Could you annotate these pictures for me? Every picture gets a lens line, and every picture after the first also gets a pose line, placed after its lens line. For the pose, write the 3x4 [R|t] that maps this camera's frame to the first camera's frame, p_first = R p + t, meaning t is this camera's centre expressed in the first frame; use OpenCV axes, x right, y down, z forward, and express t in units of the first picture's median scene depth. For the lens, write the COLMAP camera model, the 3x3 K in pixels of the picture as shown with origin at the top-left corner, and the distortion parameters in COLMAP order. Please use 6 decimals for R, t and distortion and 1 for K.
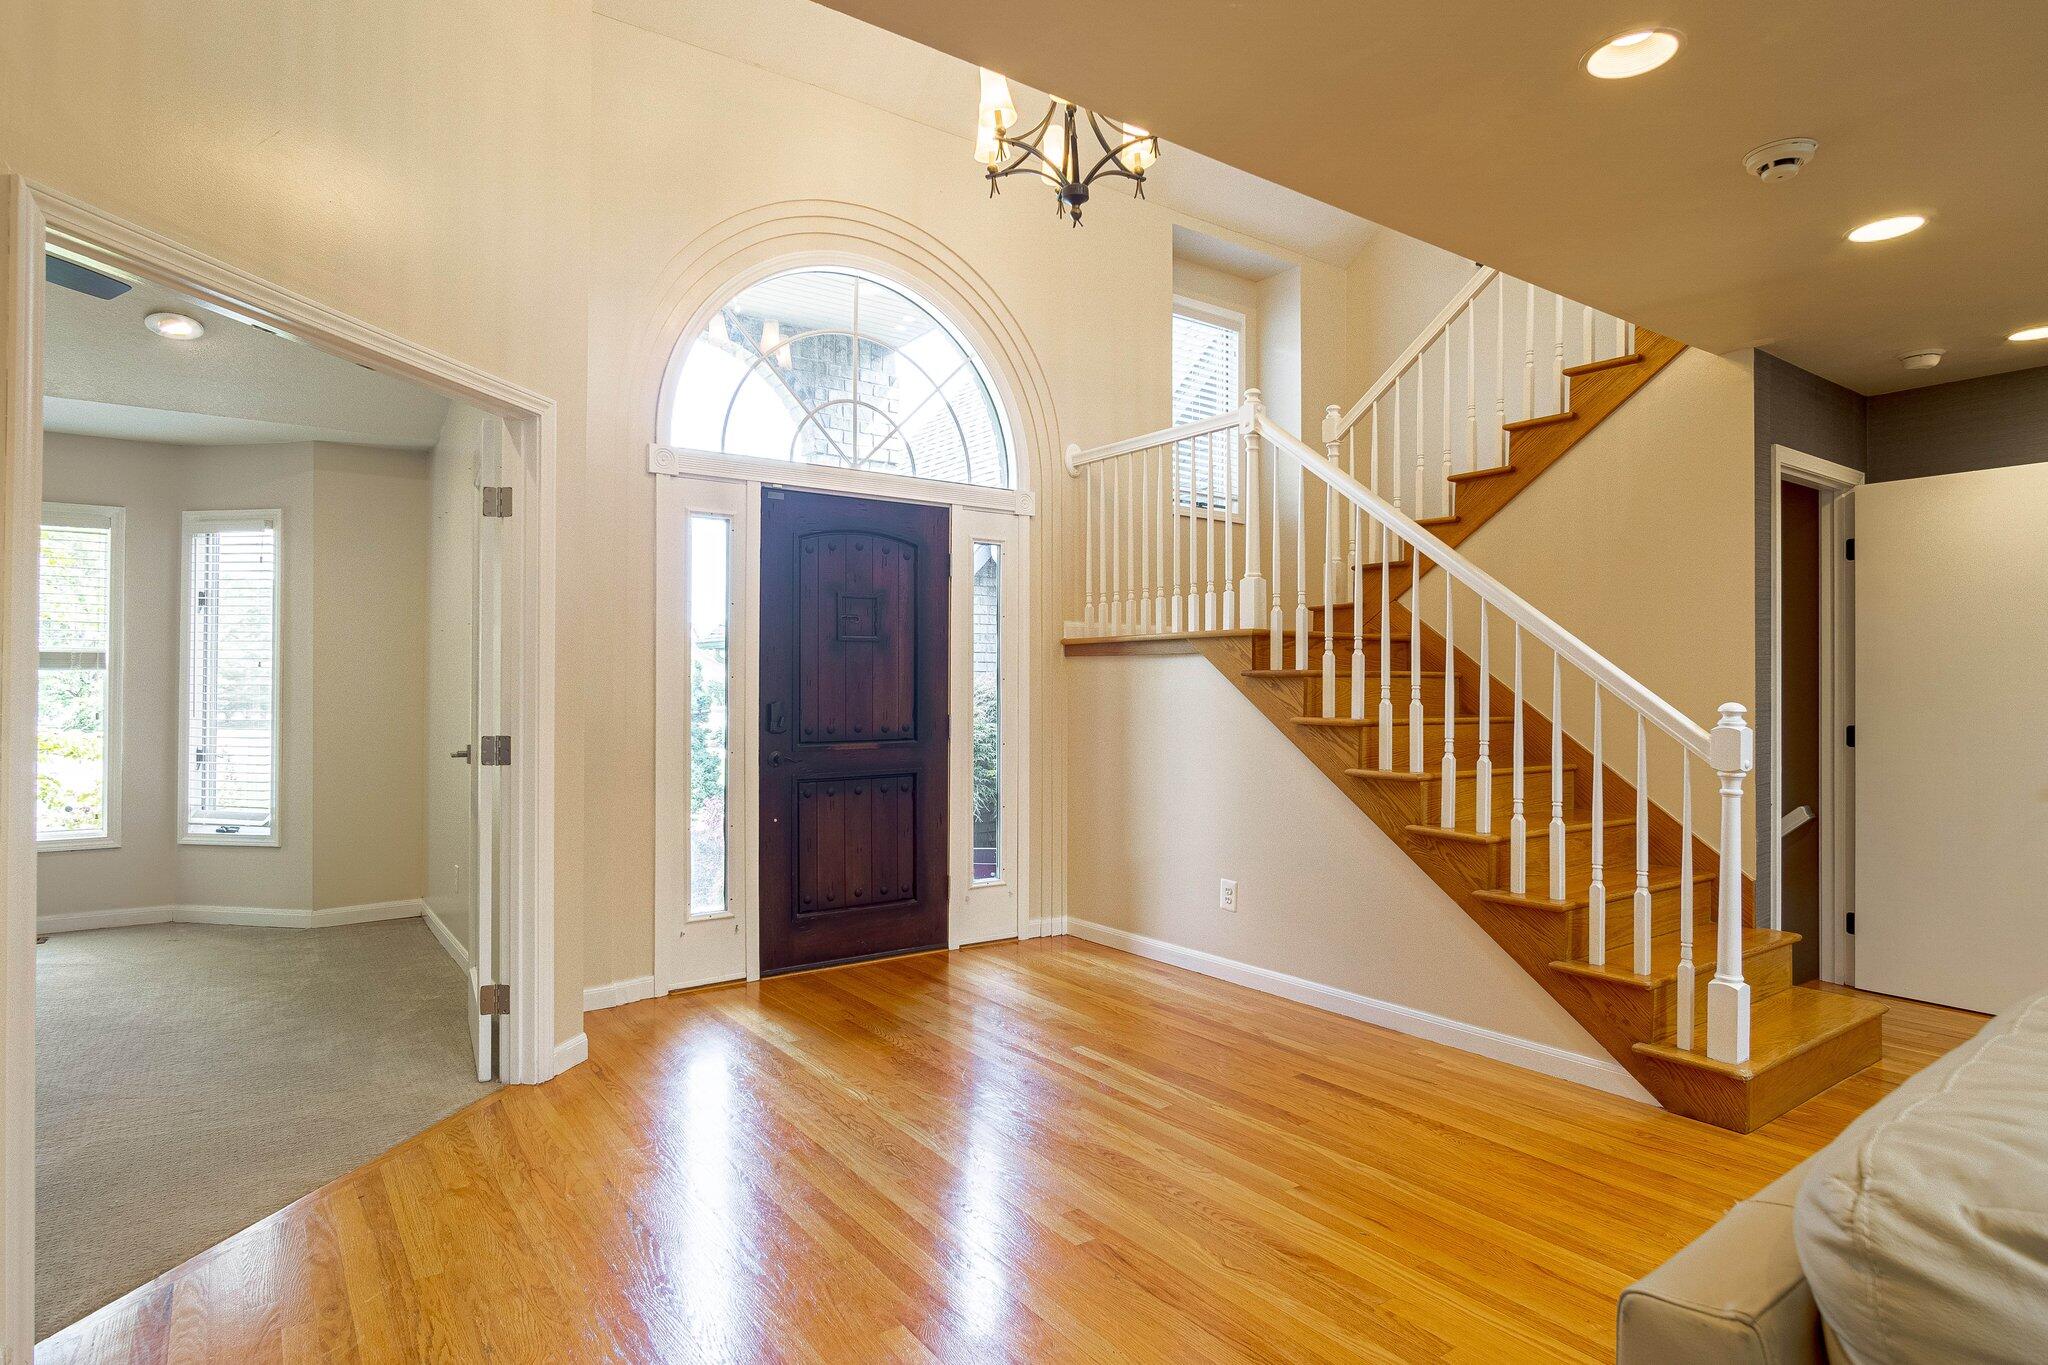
lens RADIAL K [[1097.9, 0, 1016.7], [0, 1097.9, 684.4], [0, 0, 1]] dist [-0.019235, 0.008840]
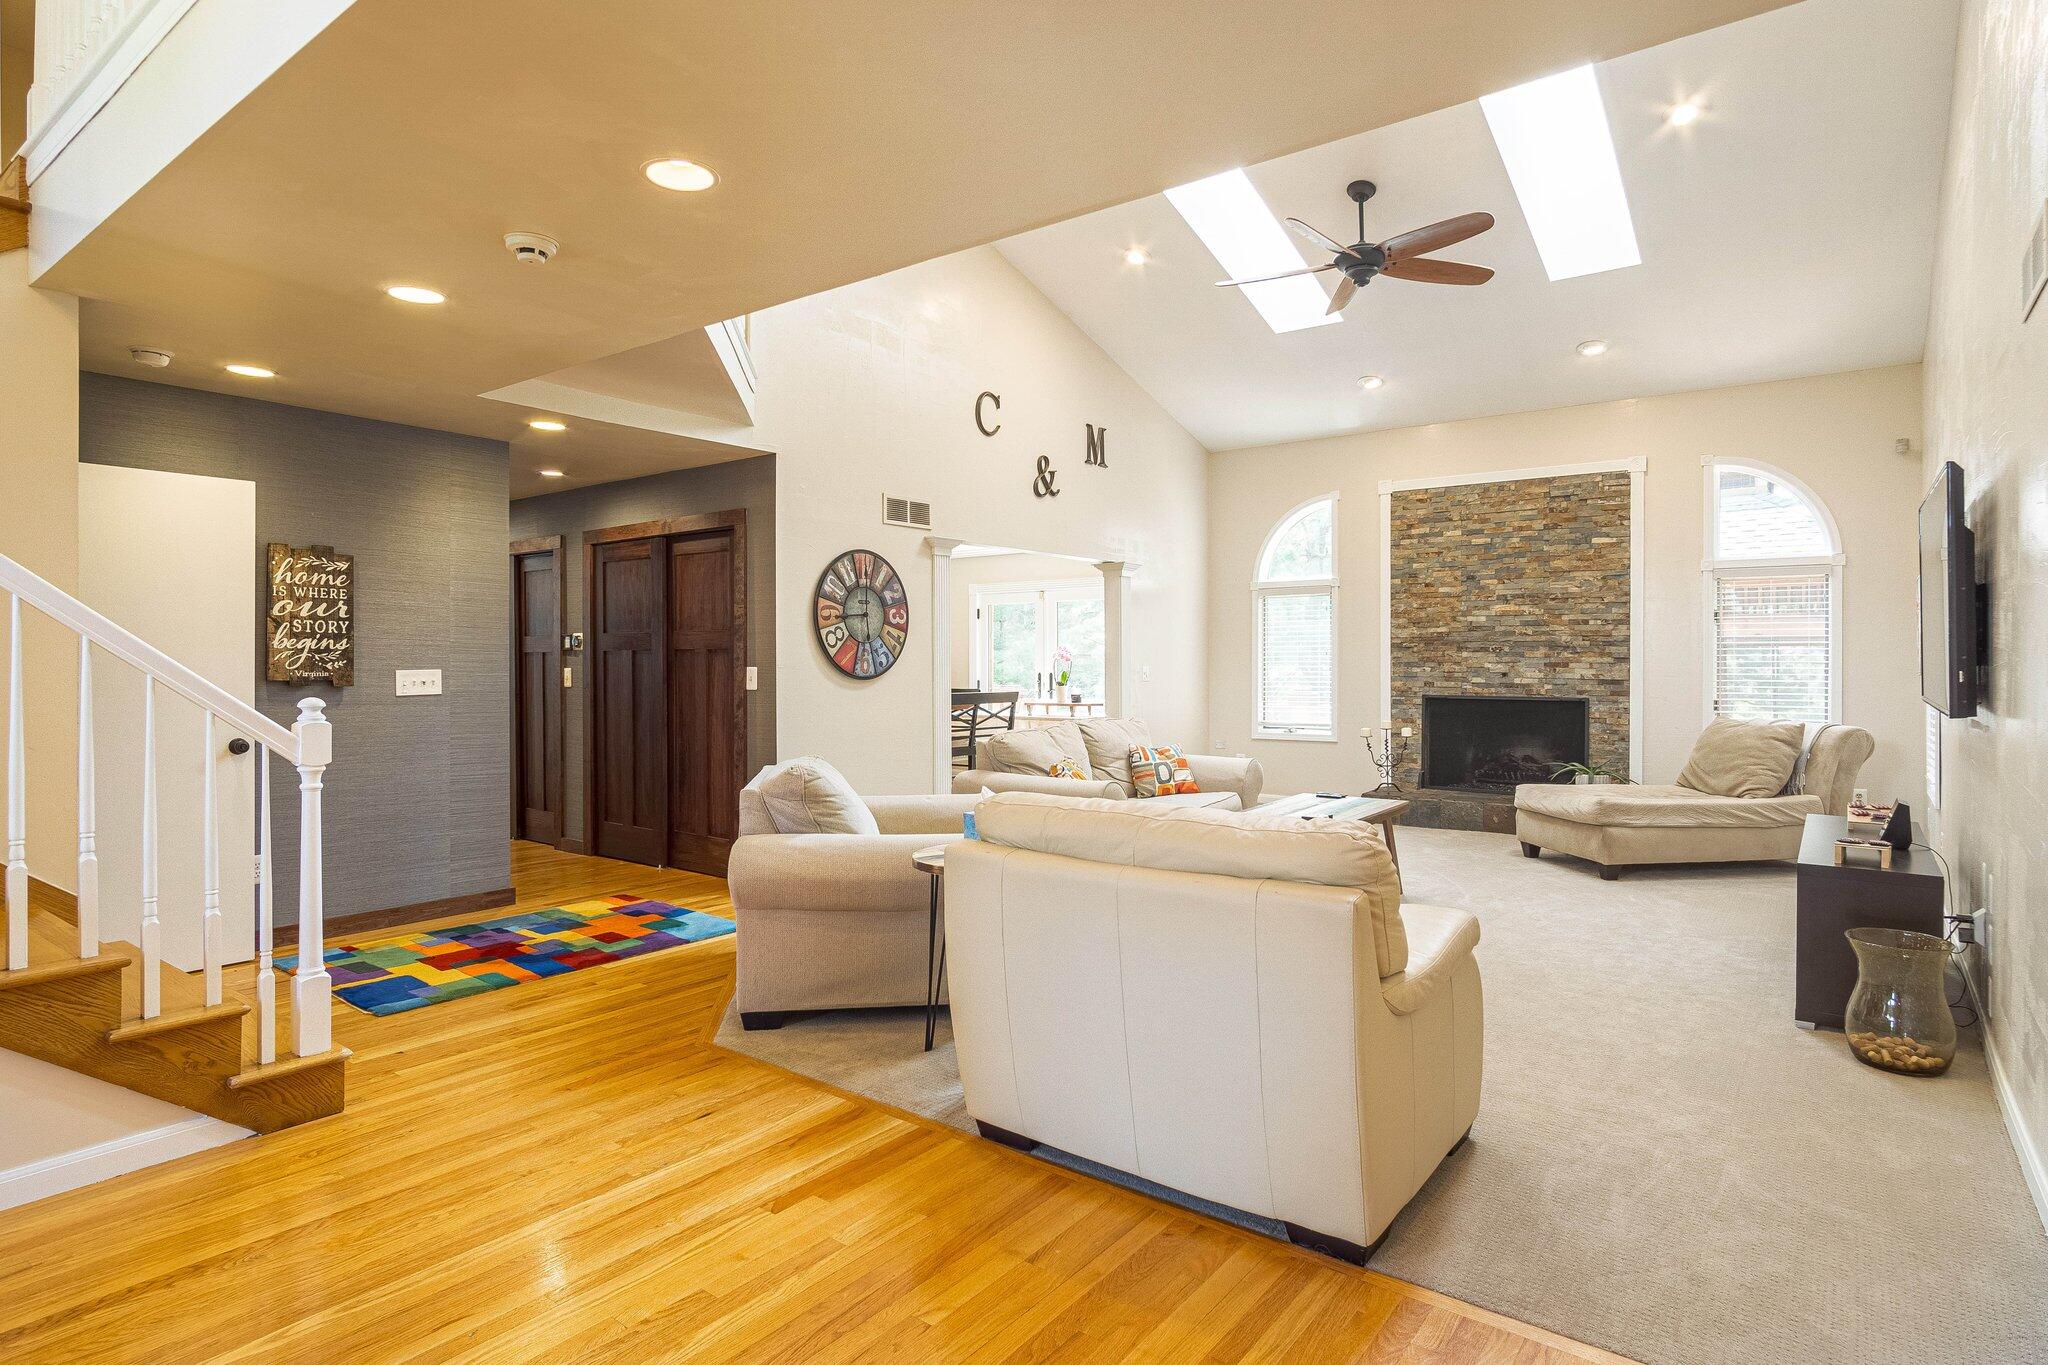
lens RADIAL K [[1097.9, 0, 990.4], [0, 1097.9, 662.5], [0, 0, 1]] dist [-0.019235, 0.008840]
pose [[-0.272906, -0.005120, 0.962027, -0.439119], [-0.004942, 0.999980, 0.003920, -0.020700], [-0.962028, -0.003685, -0.272925, 0.605633]]
